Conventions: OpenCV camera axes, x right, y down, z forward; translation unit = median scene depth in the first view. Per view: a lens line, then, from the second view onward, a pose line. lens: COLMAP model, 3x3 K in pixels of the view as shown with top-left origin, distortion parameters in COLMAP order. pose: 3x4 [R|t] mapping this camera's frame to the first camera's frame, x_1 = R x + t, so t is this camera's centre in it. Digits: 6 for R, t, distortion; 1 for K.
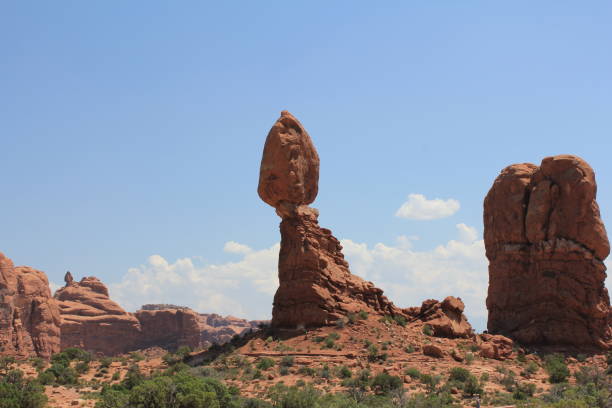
lens RADIAL K [[967.8, 0, 319.1], [0, 967.8, 215.1], [0, 0, 1]] dist [0.026777, 0.000000]
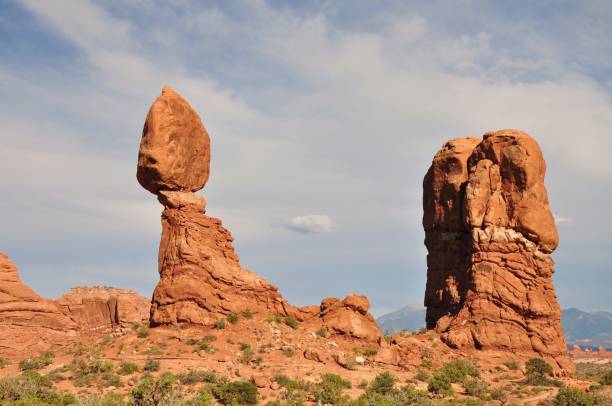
lens RADIAL K [[1285.7, 0, 278.7], [0, 1285.7, 194.3], [0, 0, 1]] dist [0.191233, 0.000000]
pose [[0.999728, 0.007252, -0.022155, 0.093300], [-0.006833, 0.999798, 0.018921, -0.030890], [0.022288, -0.018764, 0.999575, -0.193710]]
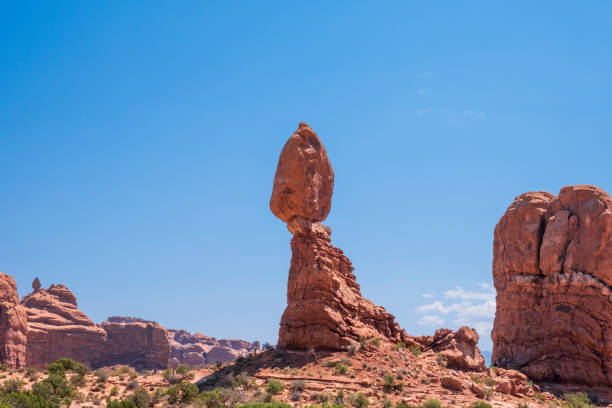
lens RADIAL K [[998.2, 0, 298.2], [0, 998.2, 210.6], [0, 0, 1]] dist [0.026920, 0.000000]
pose [[0.998469, 0.055293, 0.001335, -0.035820], [-0.055247, 0.998199, -0.023361, 0.002406], [-0.002624, 0.023251, 0.999726, 0.017969]]
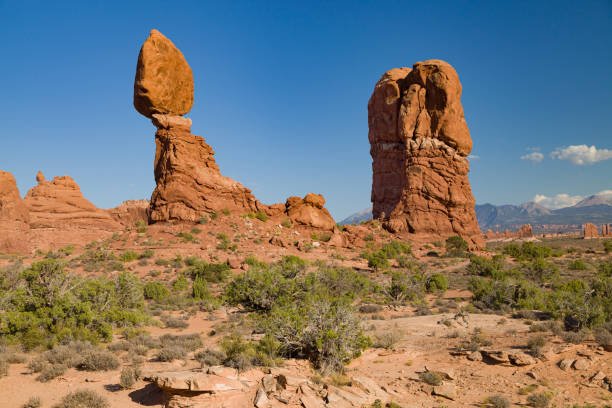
lens RADIAL K [[938.2, 0, 299.9], [0, 938.2, 203.8], [0, 0, 1]] dist [0.196741, 0.000000]
pose [[0.999672, -0.025422, 0.003222, 0.119428], [0.024972, 0.994670, 0.100042, -0.014060], [-0.005748, -0.099929, 0.994978, -0.095989]]
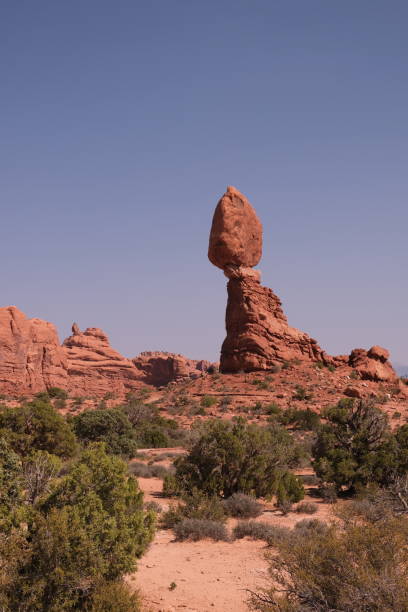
lens RADIAL K [[868.0, 0, 208.4], [0, 868.0, 308.4], [0, 0, 1]] dist [0.006981, 0.000000]
pose [[0.994655, -0.002679, -0.103223, 0.044299], [0.007000, 0.999113, 0.041529, -0.004591], [0.103020, -0.042029, 0.993791, -0.043509]]
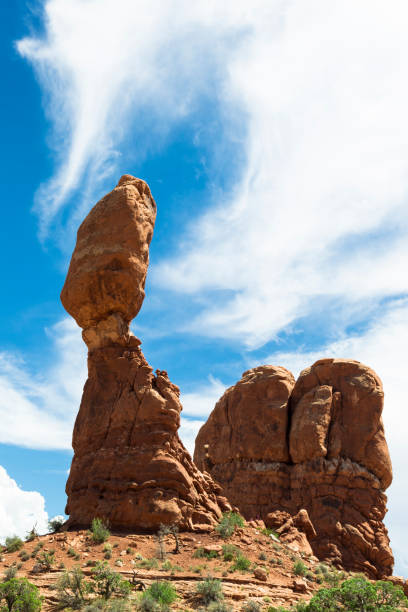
lens RADIAL K [[868.0, 0, 206.7], [0, 868.0, 310.4], [0, 0, 1]] dist [0.006981, 0.000000]
pose [[0.895368, 0.195448, 0.400146, -0.191041], [-0.114229, 0.969278, -0.217837, 0.089227], [-0.430429, 0.149336, 0.890185, 0.483980]]
